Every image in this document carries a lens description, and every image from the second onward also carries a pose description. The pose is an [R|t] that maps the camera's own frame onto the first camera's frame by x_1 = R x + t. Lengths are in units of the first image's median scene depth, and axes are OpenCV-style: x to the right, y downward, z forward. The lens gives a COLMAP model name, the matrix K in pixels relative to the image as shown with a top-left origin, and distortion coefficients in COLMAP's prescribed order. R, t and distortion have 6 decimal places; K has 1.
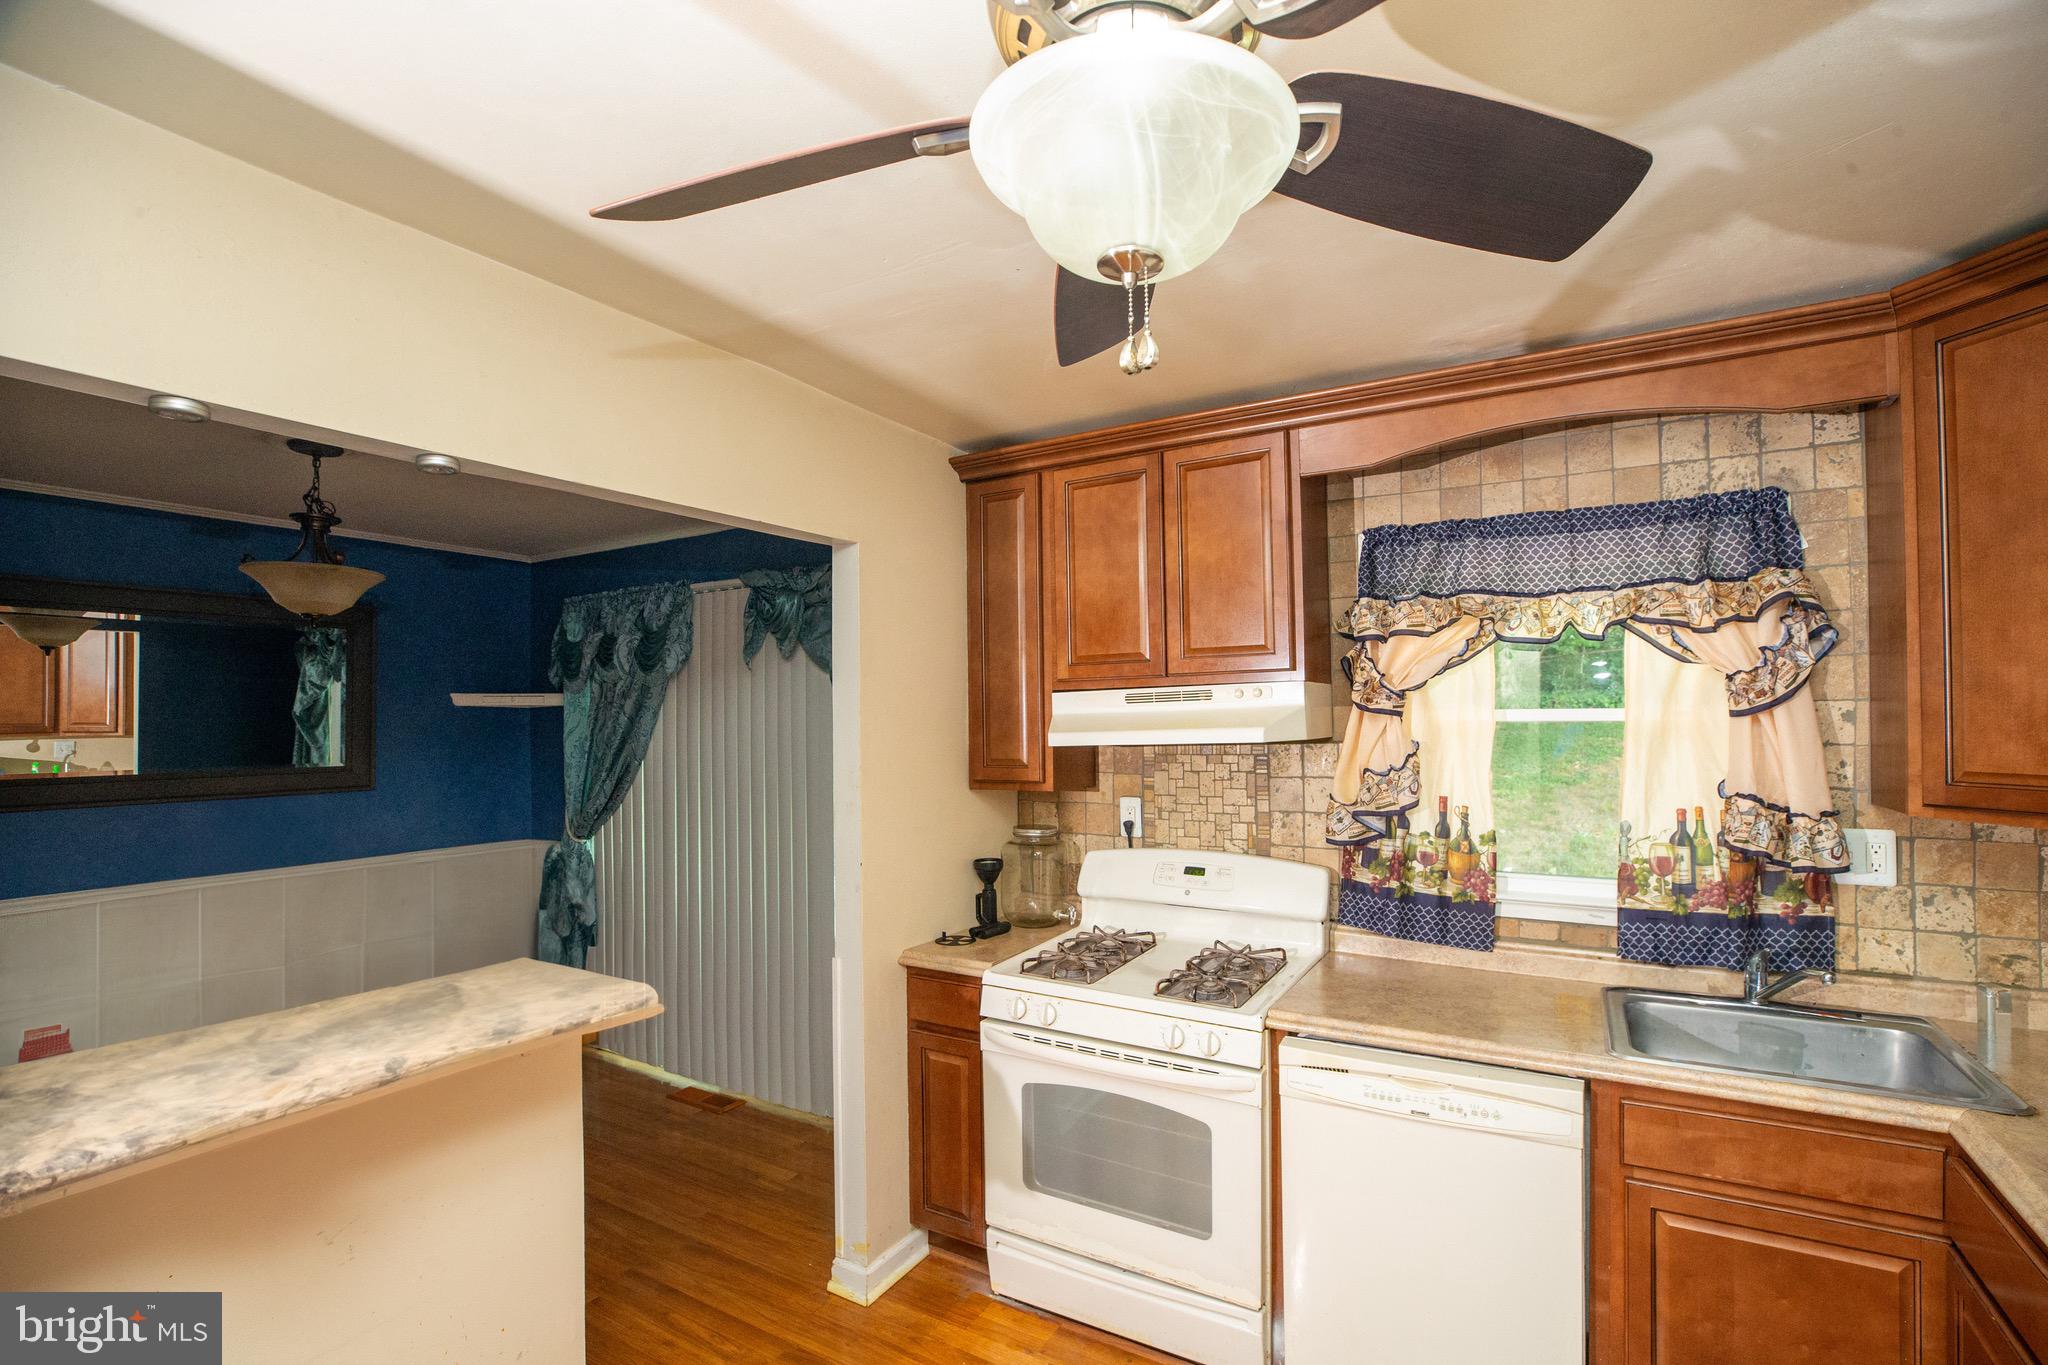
lens RADIAL K [[934.8, 0, 1038.4], [0, 934.8, 691.7], [0, 0, 1]] dist [-0.015345, 0.000297]
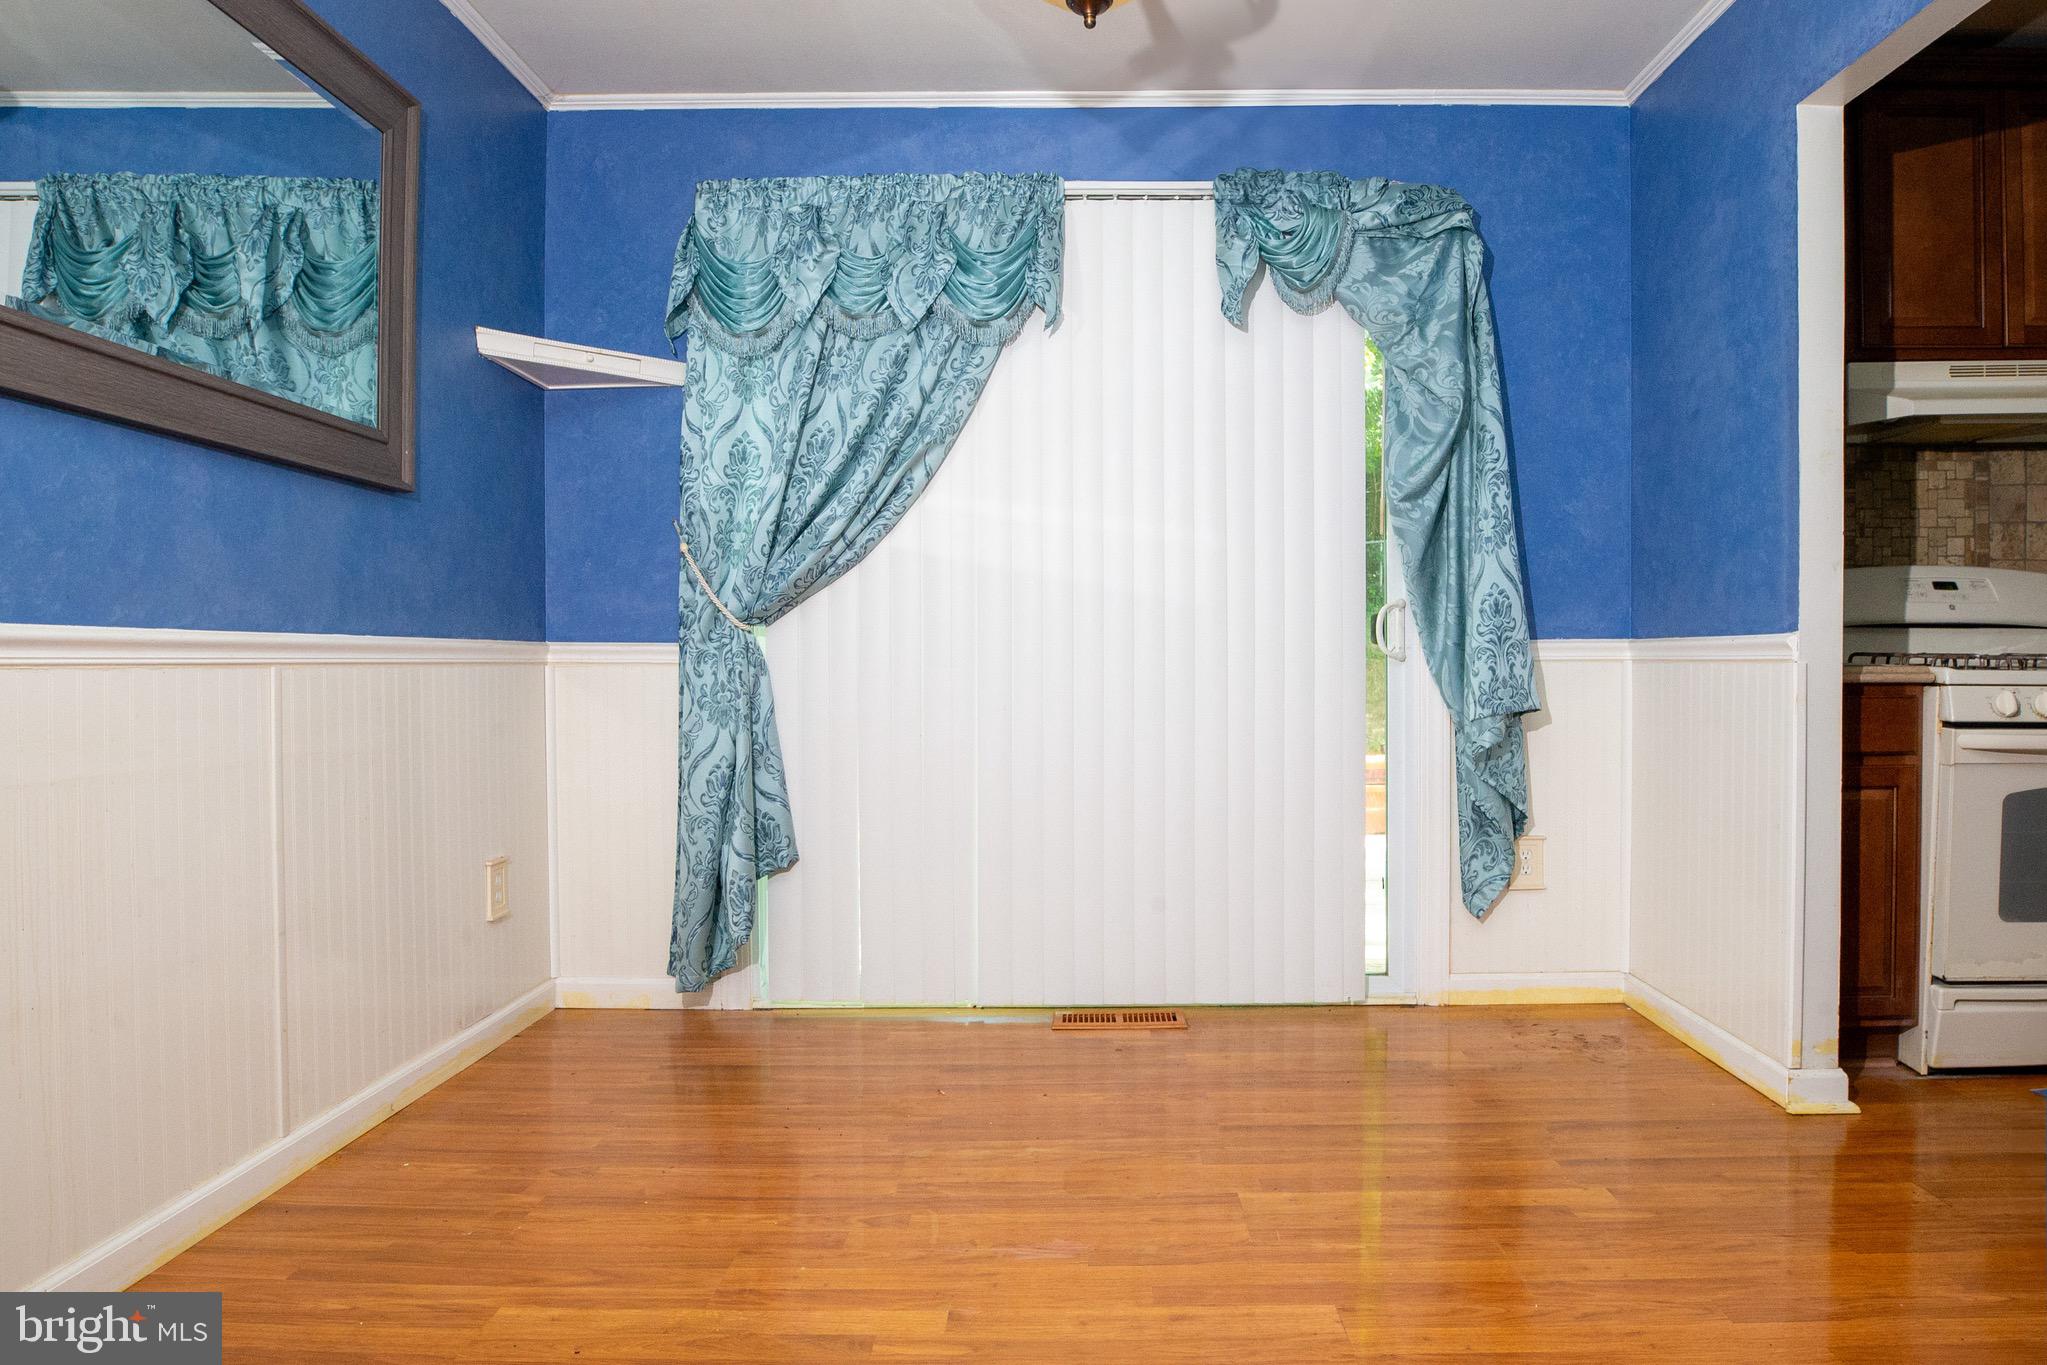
lens RADIAL K [[1289.2, 0, 1113.7], [0, 1289.2, 677.5], [0, 0, 1]] dist [-0.016467, 0.001938]
pose [[0.853018, -0.000741, 0.521881, -1.122361], [-0.021038, 0.999137, 0.035806, 0.250770], [-0.521457, -0.041522, 0.852267, 0.377280]]
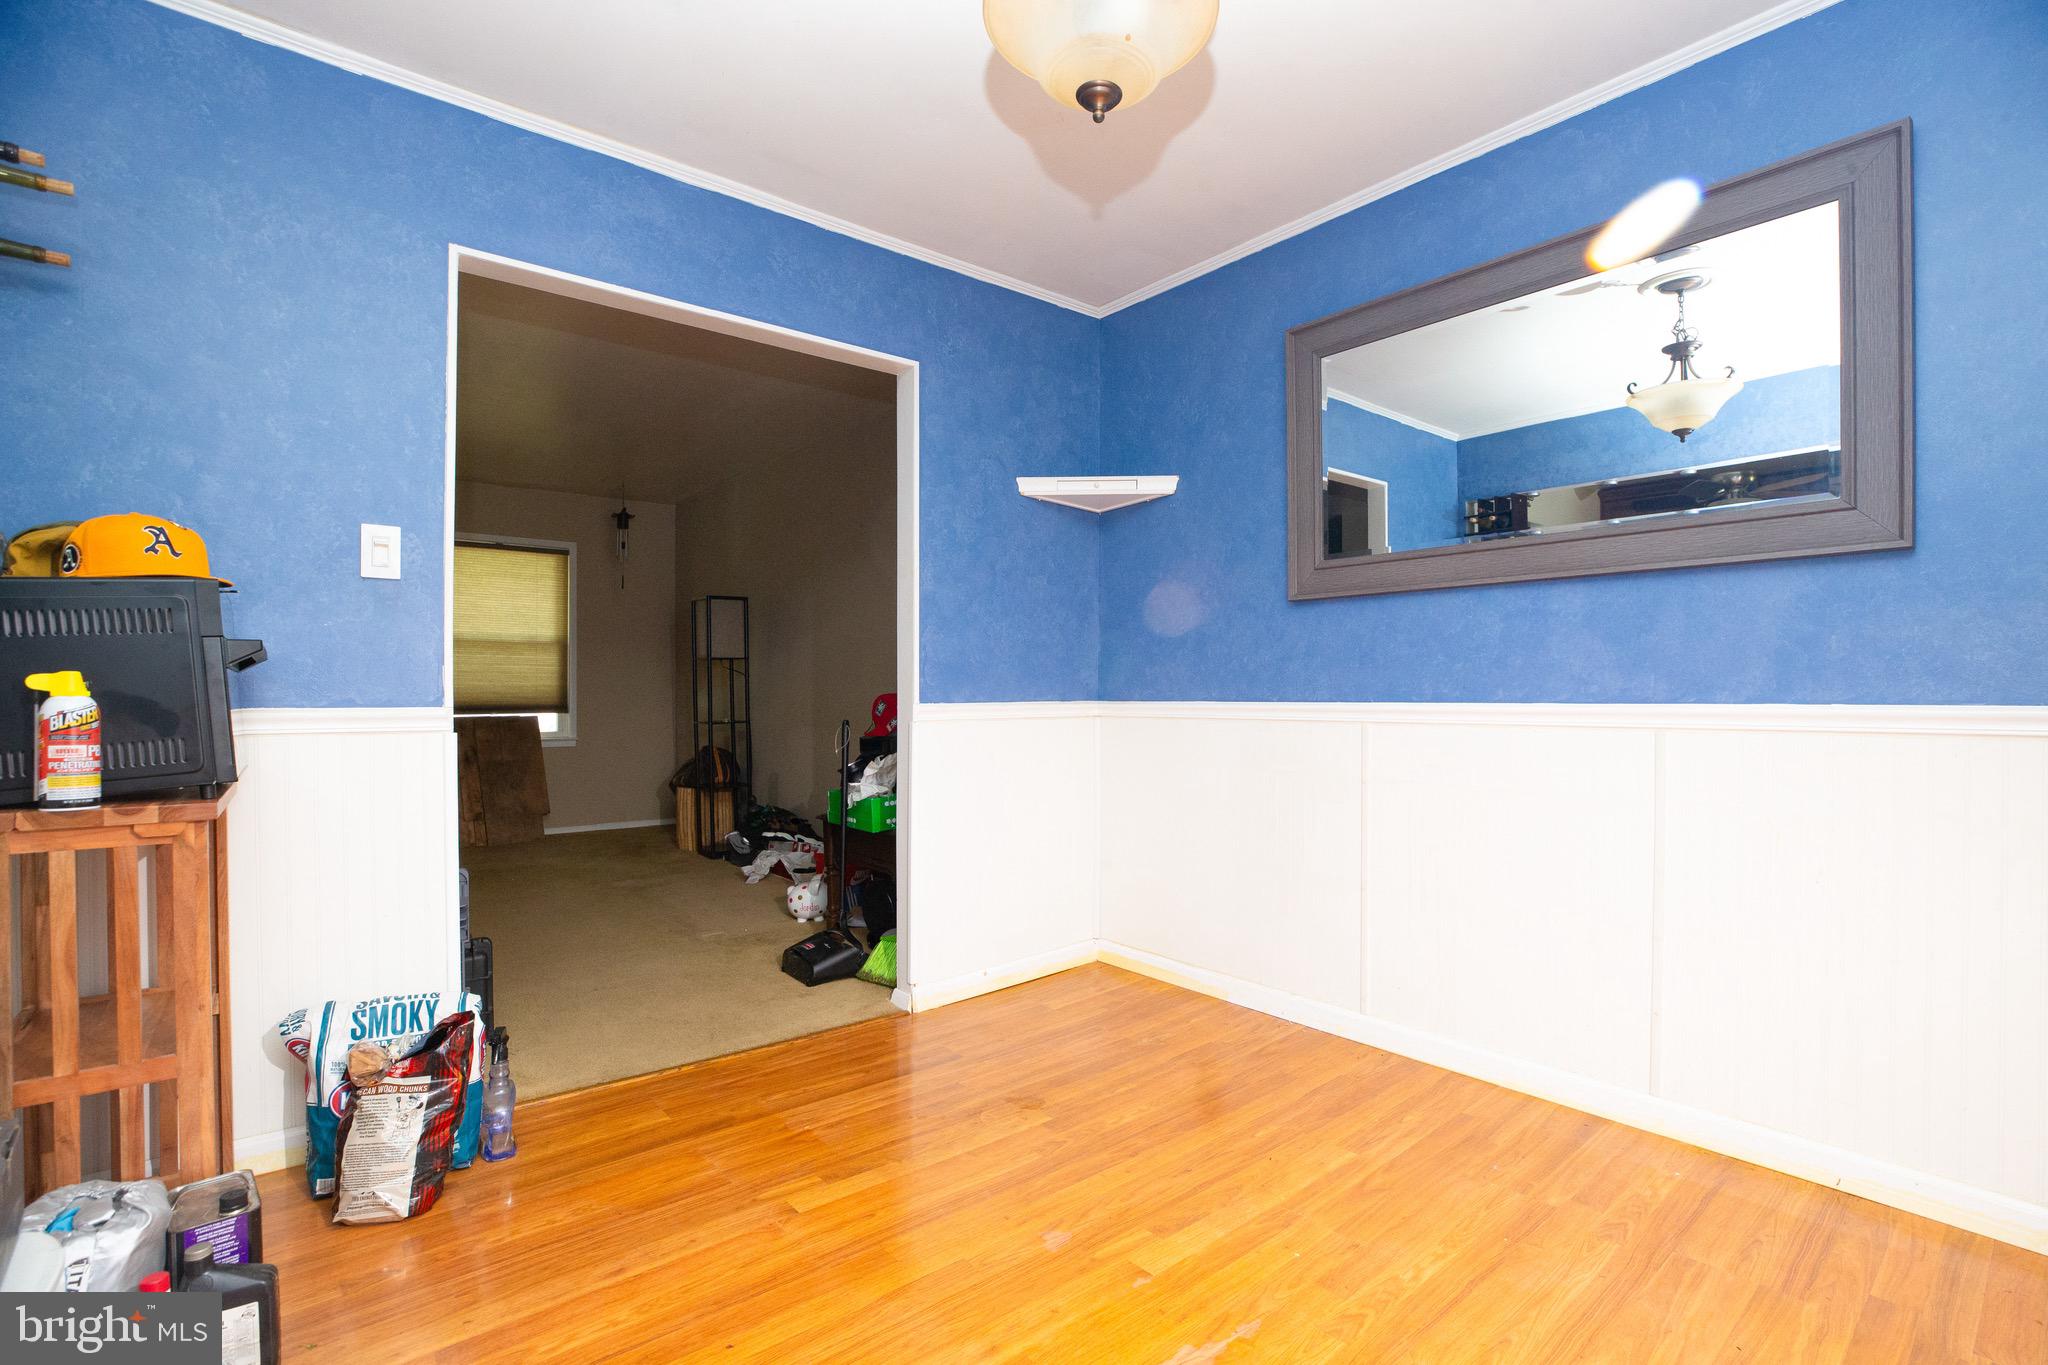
lens RADIAL K [[934.8, 0, 1038.4], [0, 934.8, 691.7], [0, 0, 1]] dist [-0.015345, 0.000297]
pose [[-0.341034, 0.007641, -0.940020, -0.304892], [0.028958, 0.999578, -0.002381, 0.238863], [0.939605, -0.028033, -0.341111, 1.094192]]
